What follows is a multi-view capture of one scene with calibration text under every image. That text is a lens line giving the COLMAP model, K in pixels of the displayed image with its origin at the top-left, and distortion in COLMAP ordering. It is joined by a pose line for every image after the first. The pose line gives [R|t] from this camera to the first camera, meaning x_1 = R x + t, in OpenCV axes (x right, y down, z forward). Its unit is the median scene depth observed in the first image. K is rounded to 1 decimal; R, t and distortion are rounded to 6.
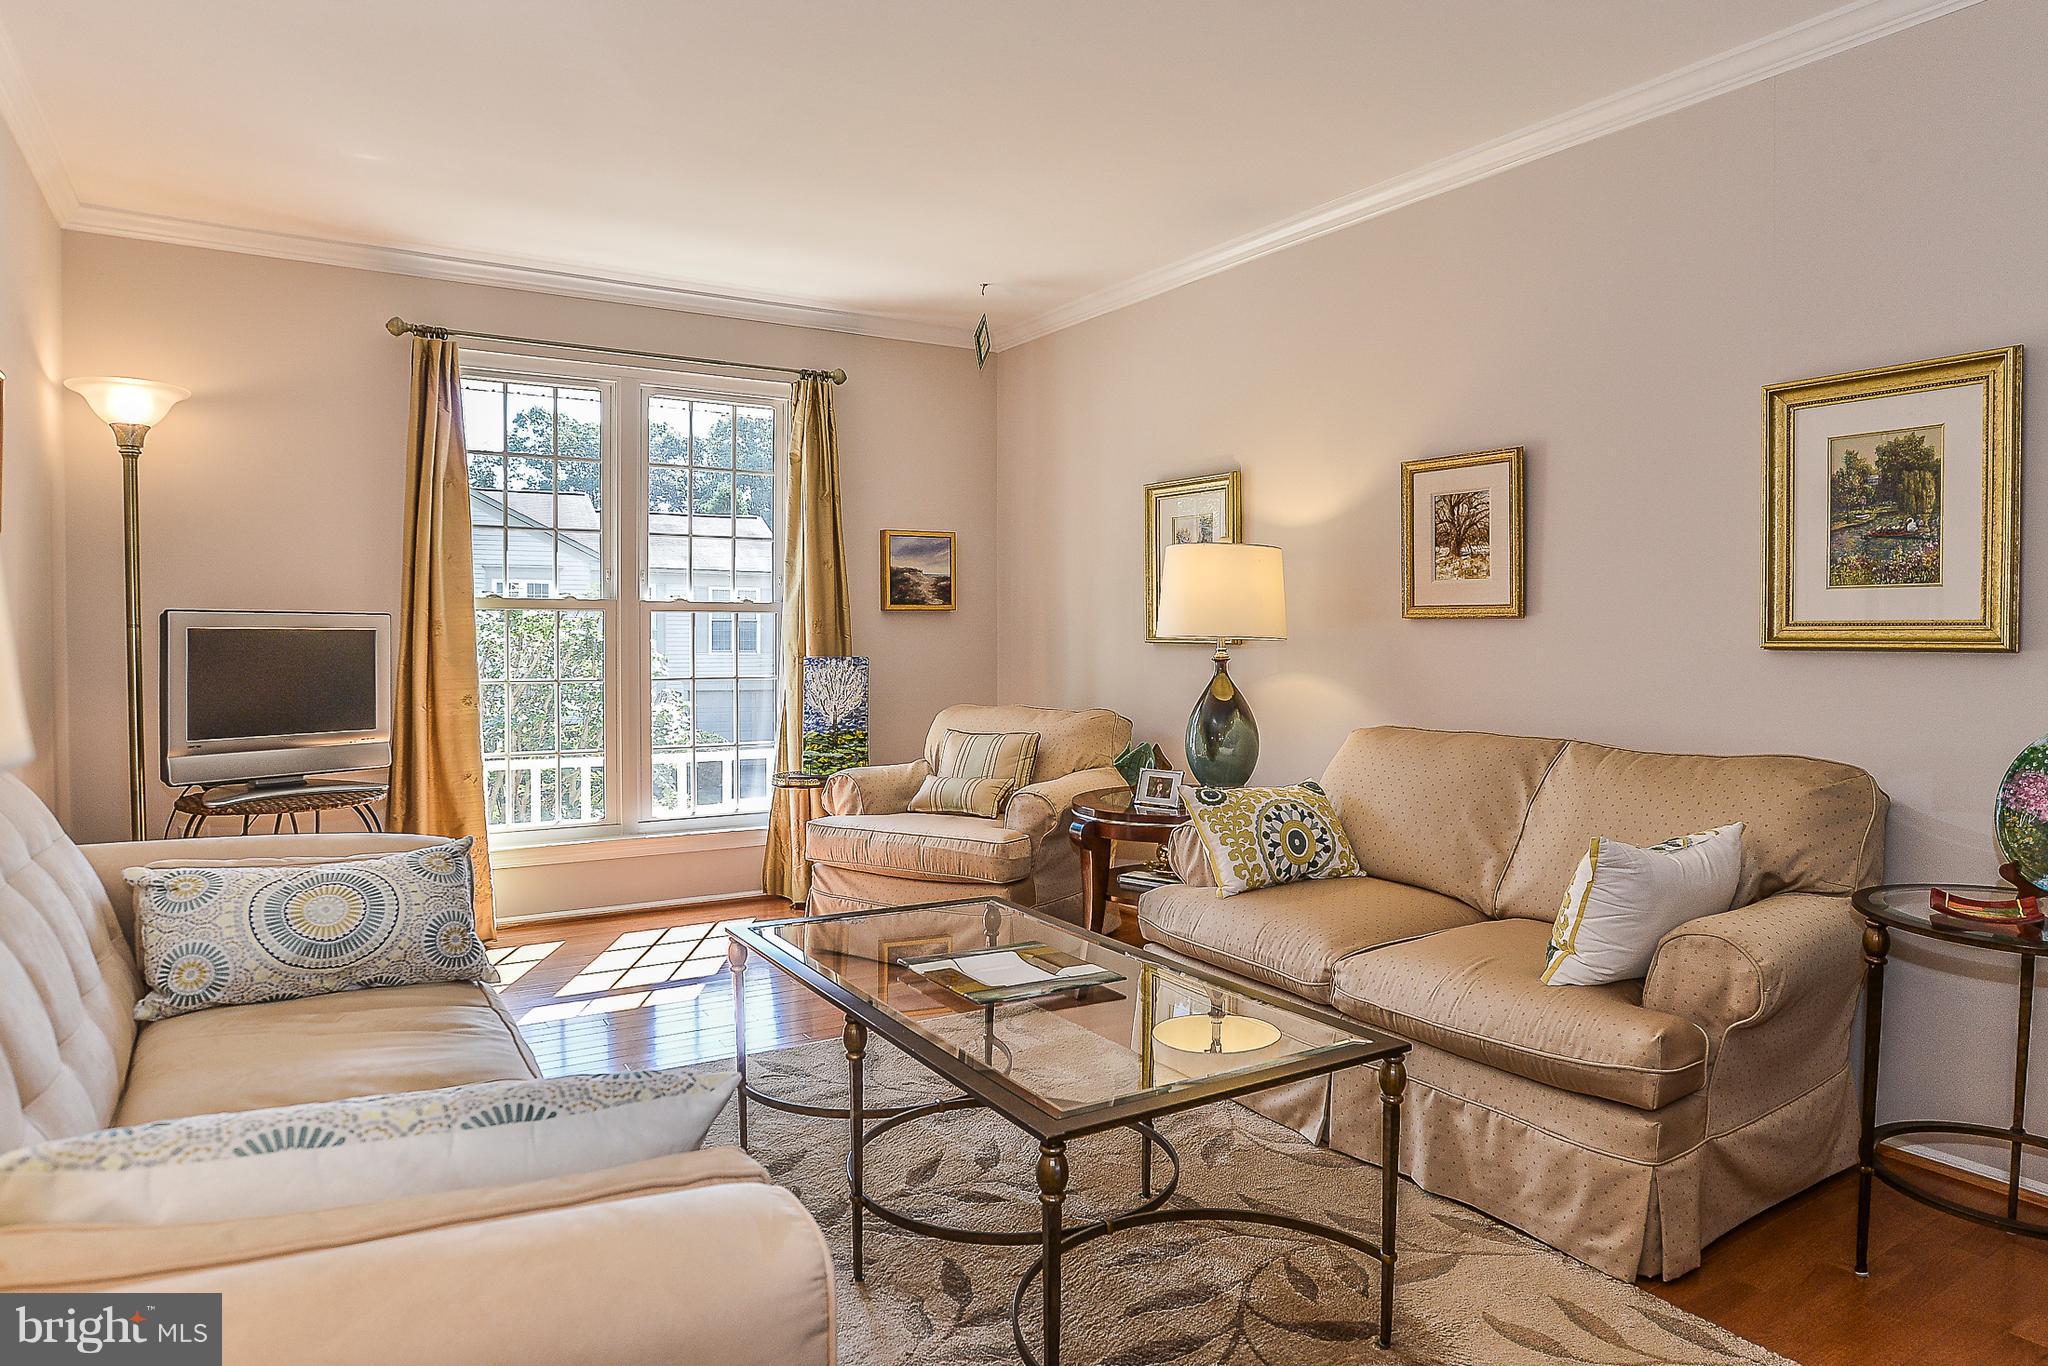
lens RADIAL K [[1252.5, 0, 1029.8], [0, 1252.5, 668.7], [0, 0, 1]] dist [-0.051457, 0.013856]
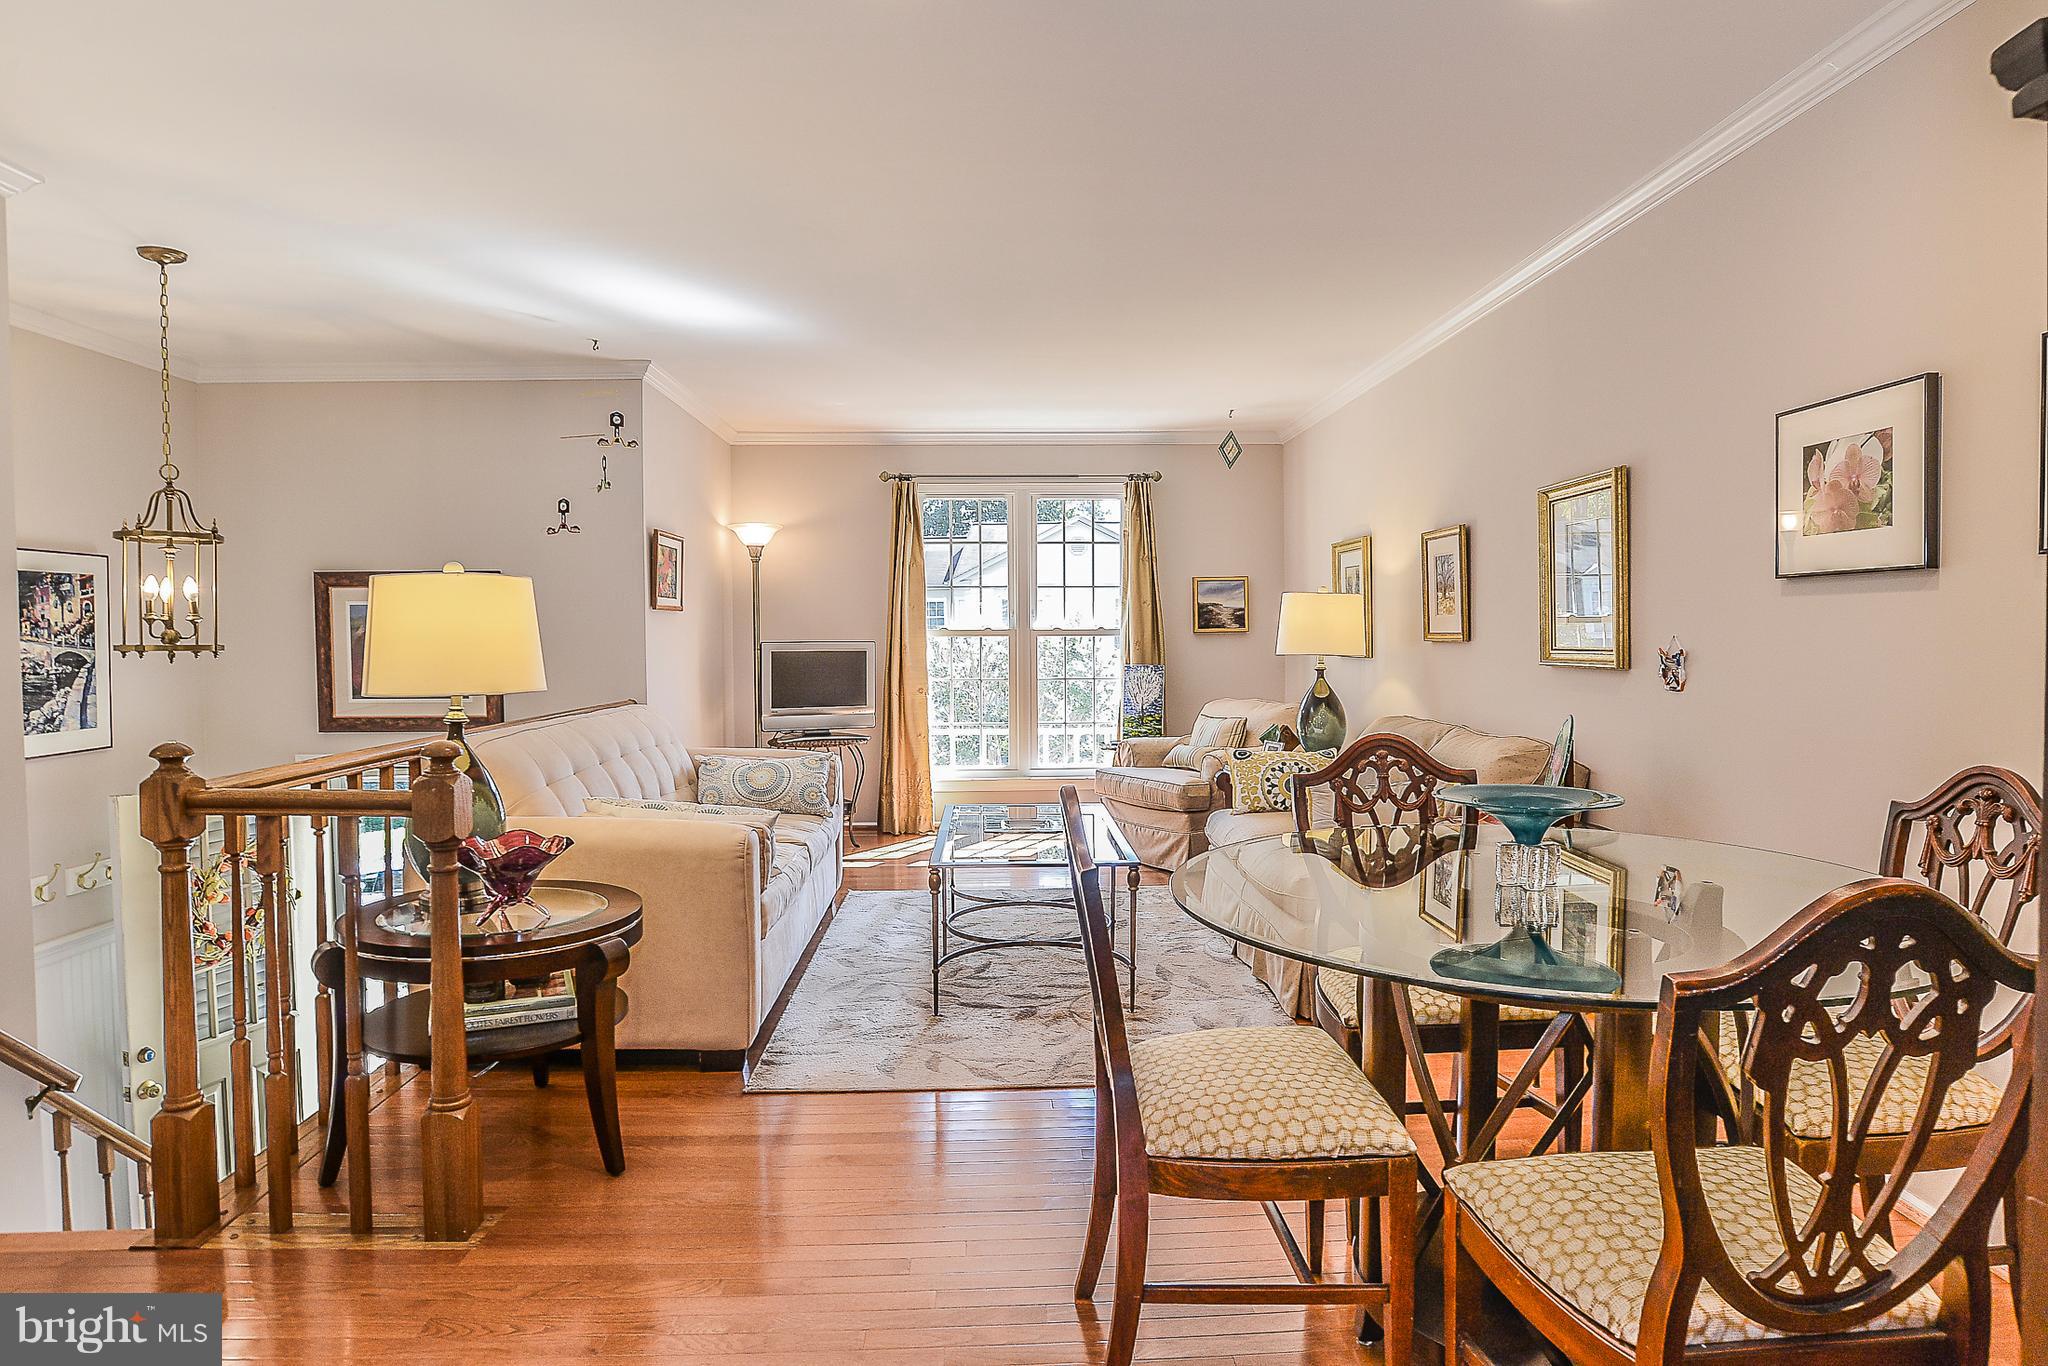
lens RADIAL K [[1155.1, 0, 1017.3], [0, 1155.1, 678.0], [0, 0, 1]] dist [-0.054627, 0.007915]
pose [[0.863770, 0.008610, -0.503812, 0.666032], [-0.004589, 0.999947, 0.009221, -0.009749], [0.503865, -0.005653, 0.863764, -0.450800]]
